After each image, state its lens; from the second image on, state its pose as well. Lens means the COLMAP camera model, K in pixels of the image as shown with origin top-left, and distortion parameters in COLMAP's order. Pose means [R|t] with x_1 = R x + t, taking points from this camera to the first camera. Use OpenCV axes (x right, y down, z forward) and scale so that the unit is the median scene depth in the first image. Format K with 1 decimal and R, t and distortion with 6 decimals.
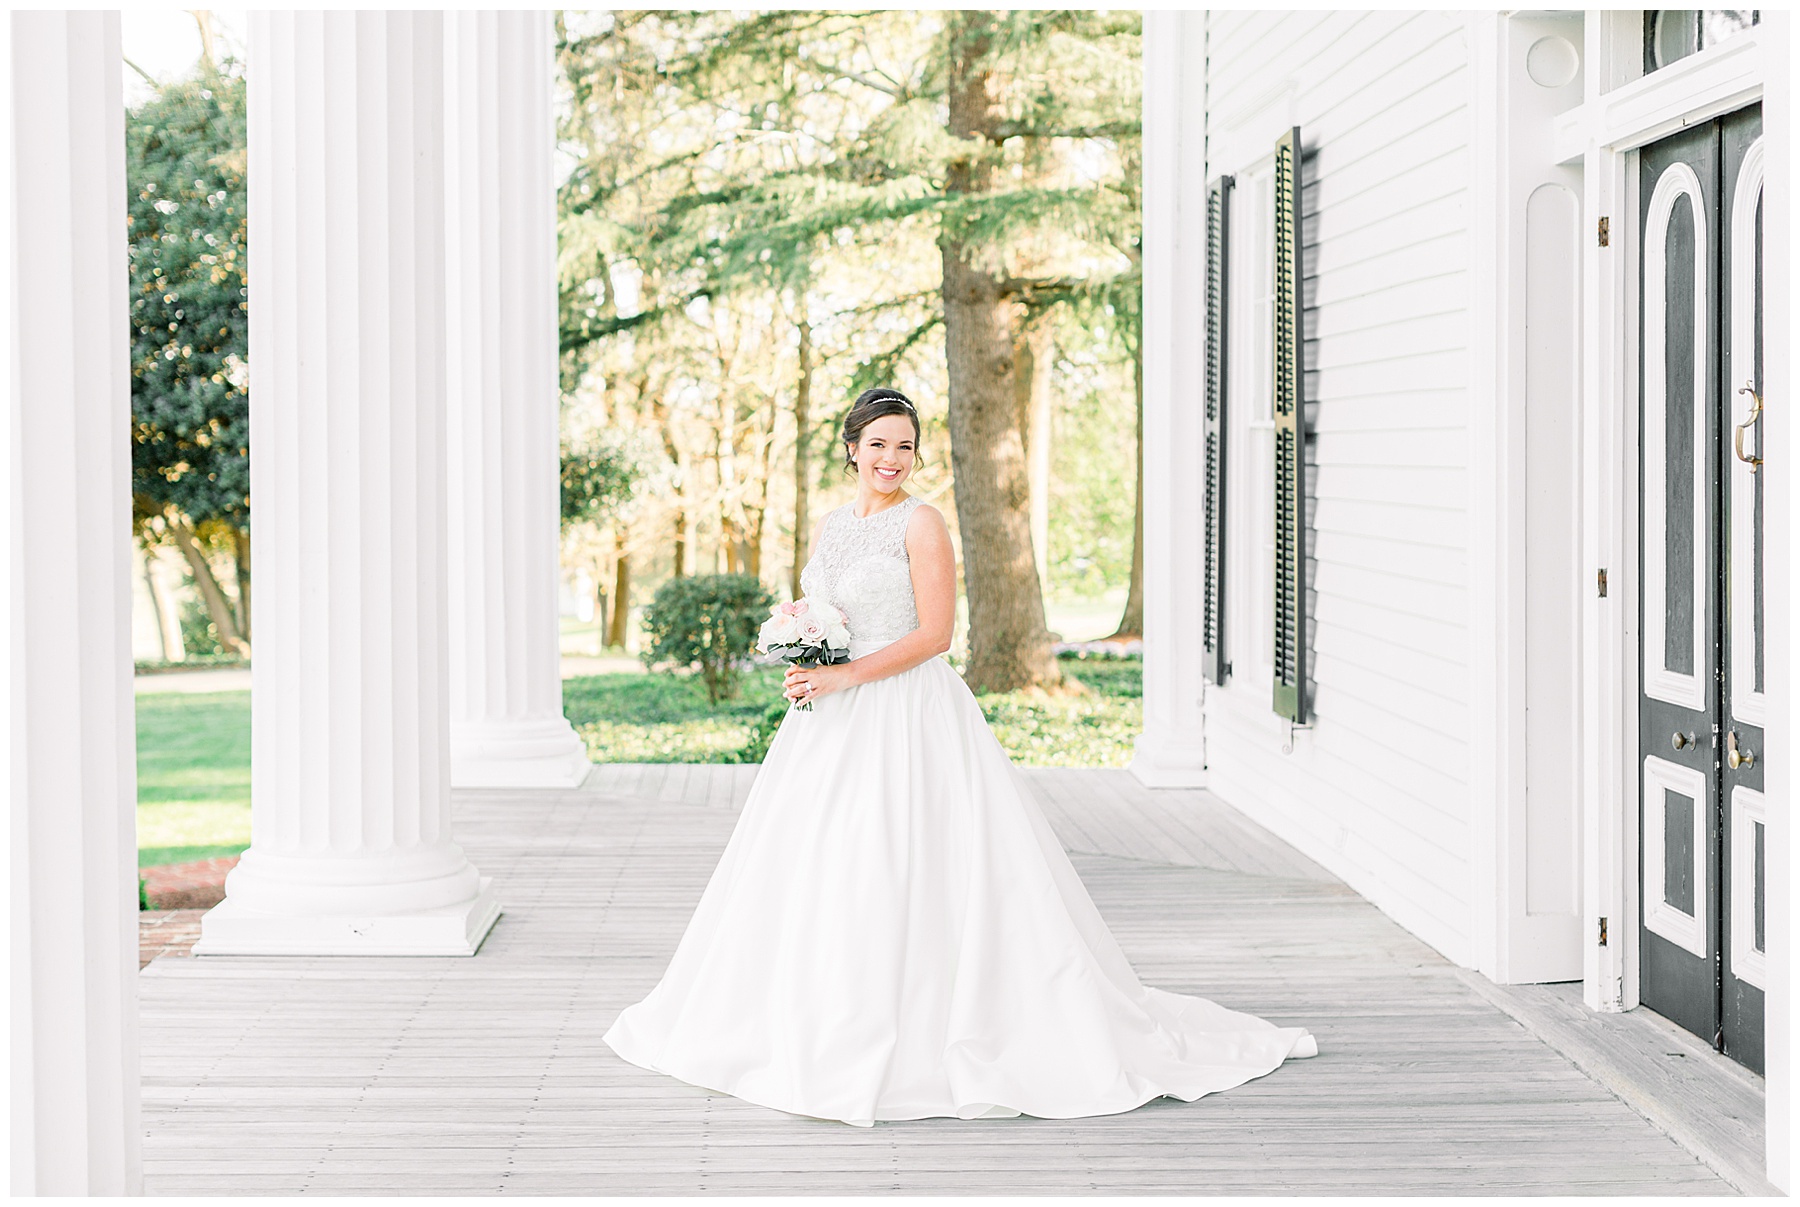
lens RADIAL K [[2456.5, 0, 893.2], [0, 2456.5, 562.2], [0, 0, 1]] dist [-0.007110, -0.003656]
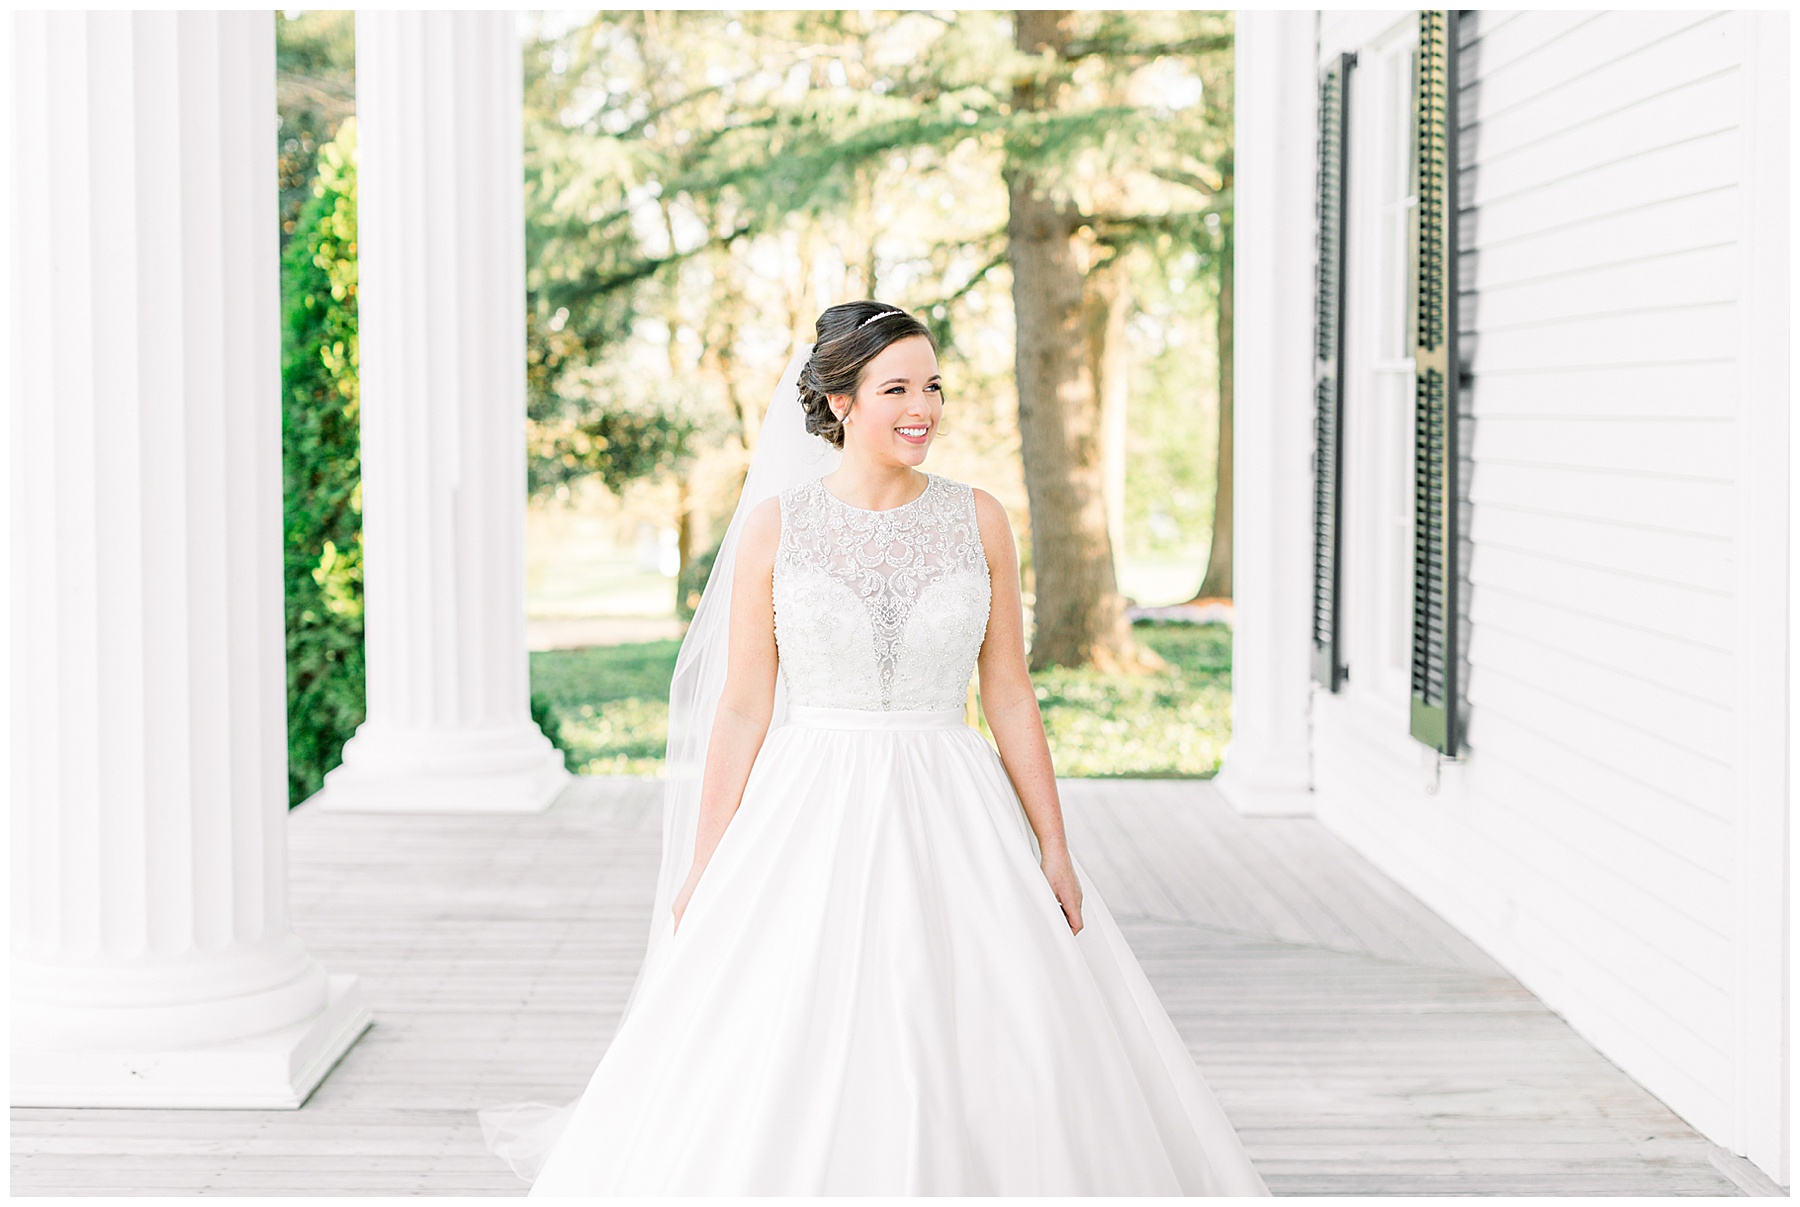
lens RADIAL K [[2456.5, 0, 893.2], [0, 2456.5, 562.2], [0, 0, 1]] dist [-0.007110, -0.003656]
pose [[0.999515, 0.003102, -0.030987, 0.014823], [-0.002534, 0.999829, 0.018331, -0.007145], [0.031038, -0.018244, 0.999352, 0.207910]]
